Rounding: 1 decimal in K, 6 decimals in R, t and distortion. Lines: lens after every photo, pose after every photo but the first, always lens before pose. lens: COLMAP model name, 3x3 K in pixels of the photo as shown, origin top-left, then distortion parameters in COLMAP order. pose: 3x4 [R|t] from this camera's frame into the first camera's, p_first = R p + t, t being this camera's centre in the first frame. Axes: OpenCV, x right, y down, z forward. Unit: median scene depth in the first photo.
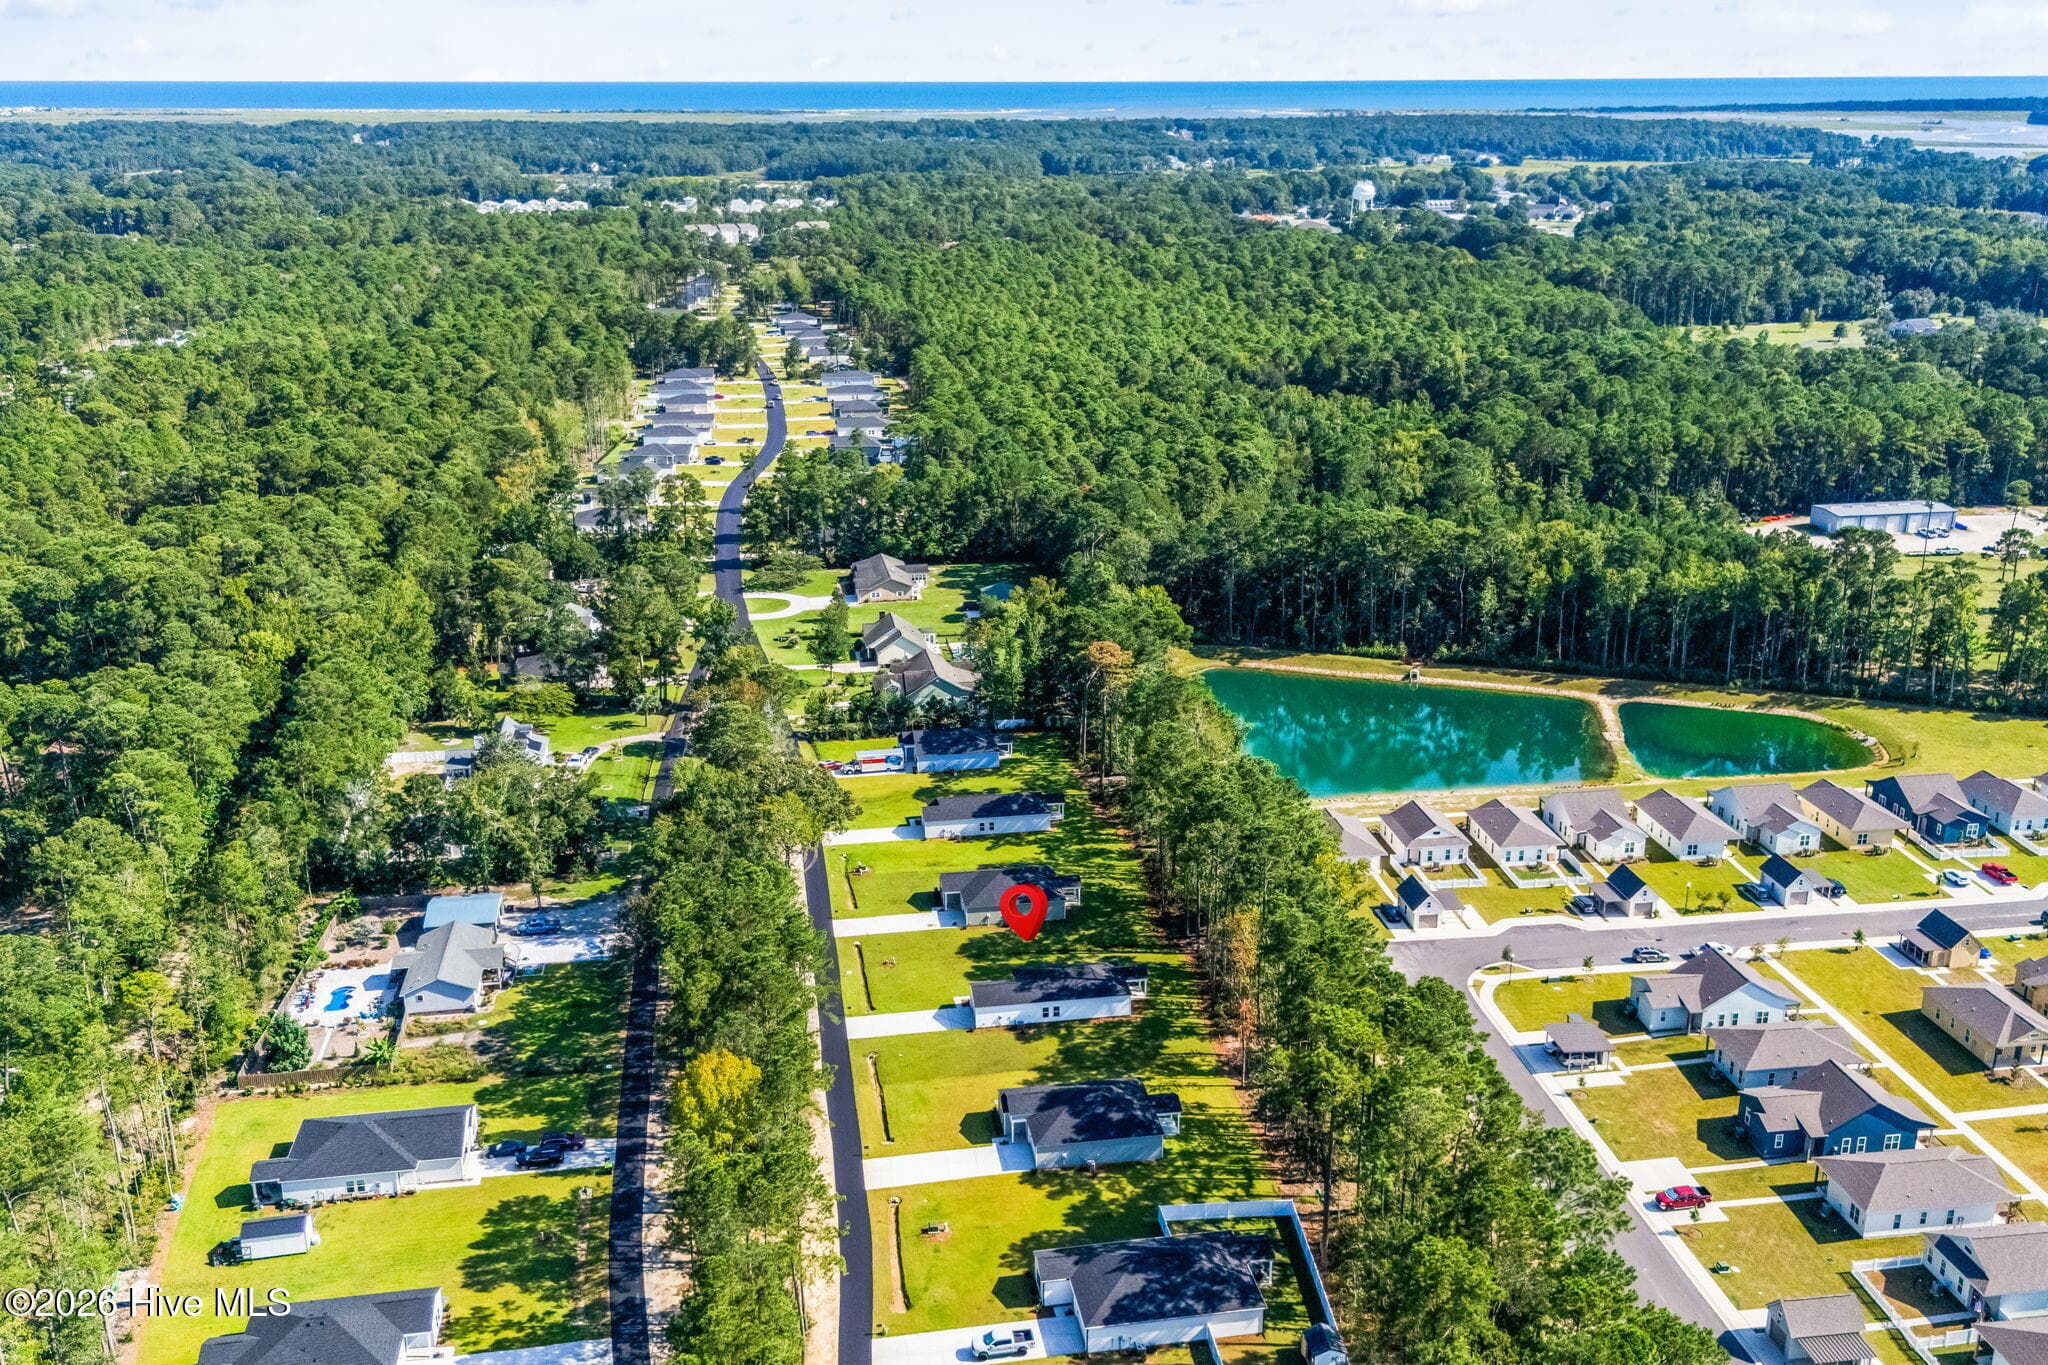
lens RADIAL K [[1777.0, 0, 1044.3], [0, 1777.0, 702.9], [0, 0, 1]] dist [-0.000008, -0.000932]
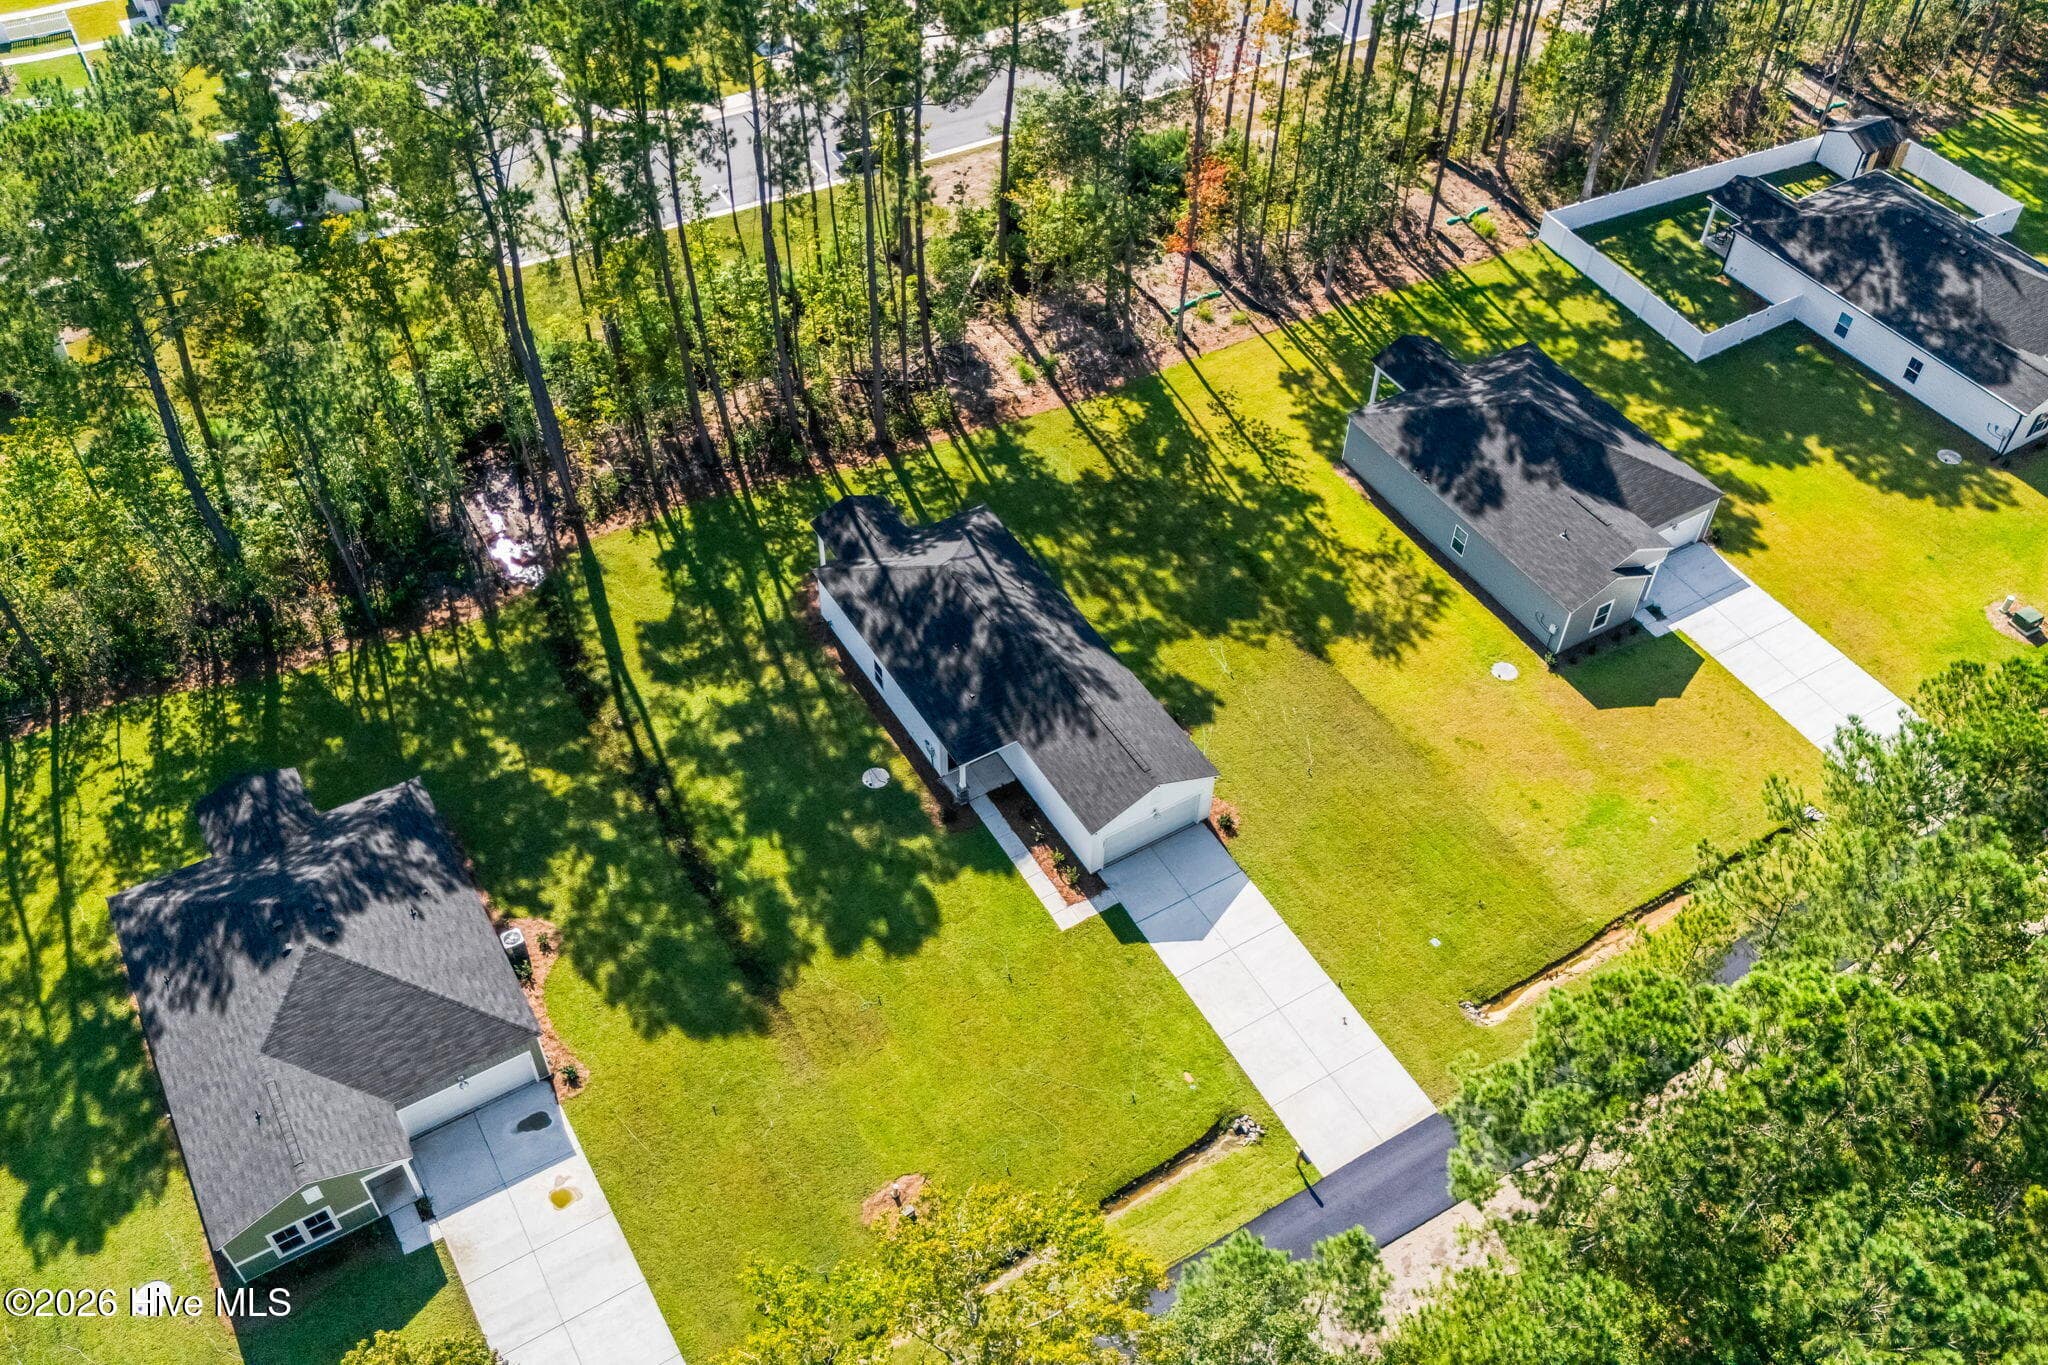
lens RADIAL K [[1777.0, 0, 1044.3], [0, 1777.0, 702.9], [0, 0, 1]] dist [-0.000008, -0.000932]
pose [[-0.357417, -0.683294, 0.636680, -0.245254], [0.313595, 0.554329, 0.770959, -0.109614], [-0.879722, 0.475214, 0.016150, 1.080057]]
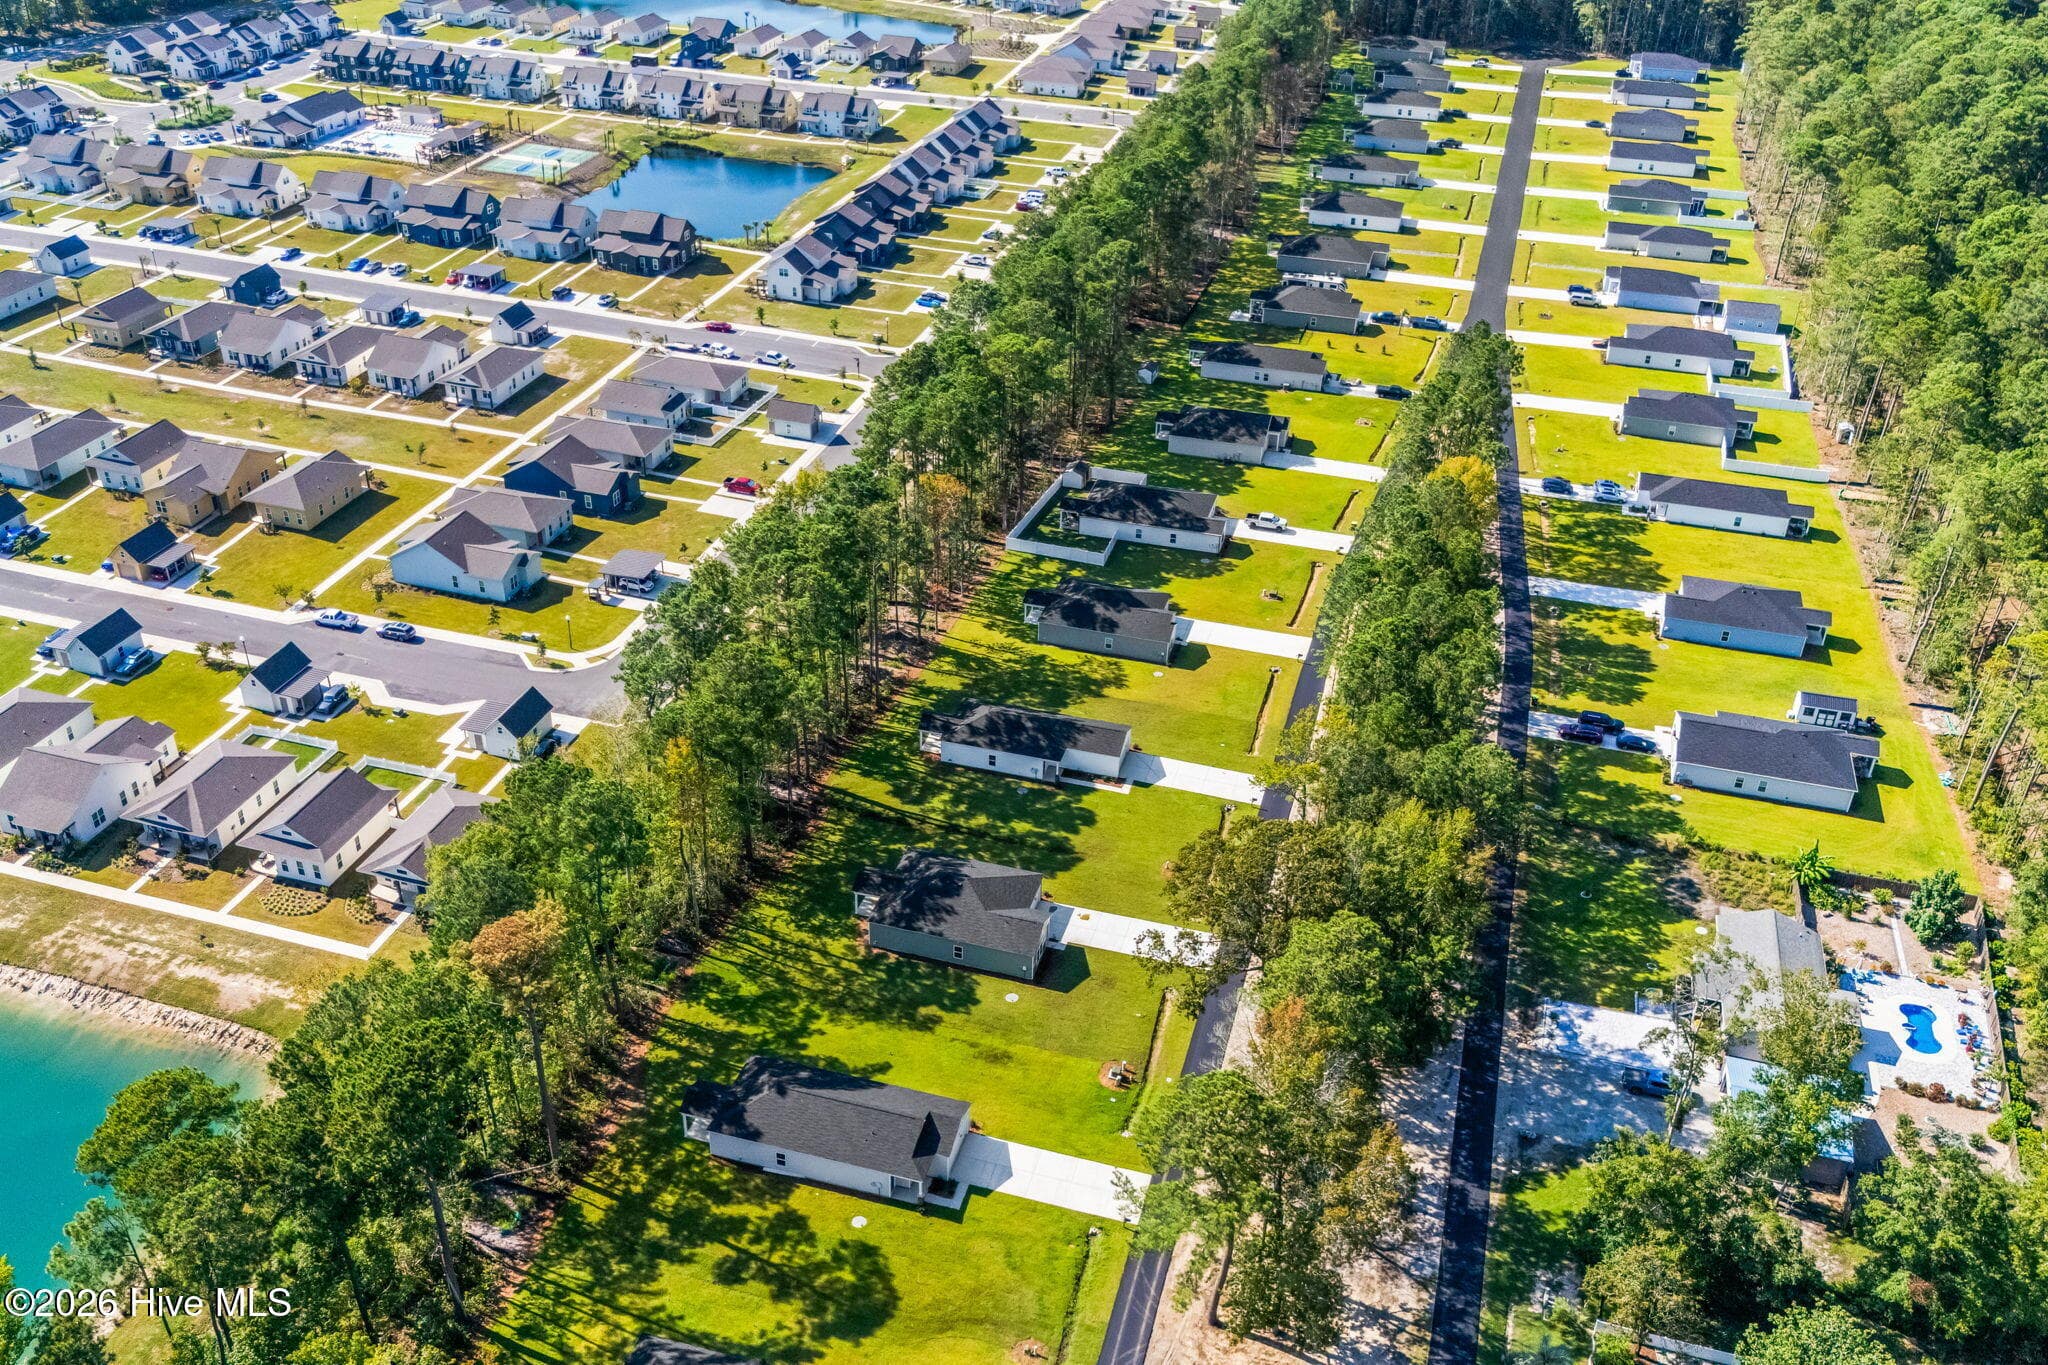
lens RADIAL K [[1777.0, 0, 1044.3], [0, 1777.0, 702.9], [0, 0, 1]] dist [-0.000008, -0.000932]
pose [[-0.903844, -0.239171, 0.354773, -0.333835], [0.133519, 0.630102, 0.764947, -0.559645], [-0.406496, 0.738762, -0.537580, 1.582285]]
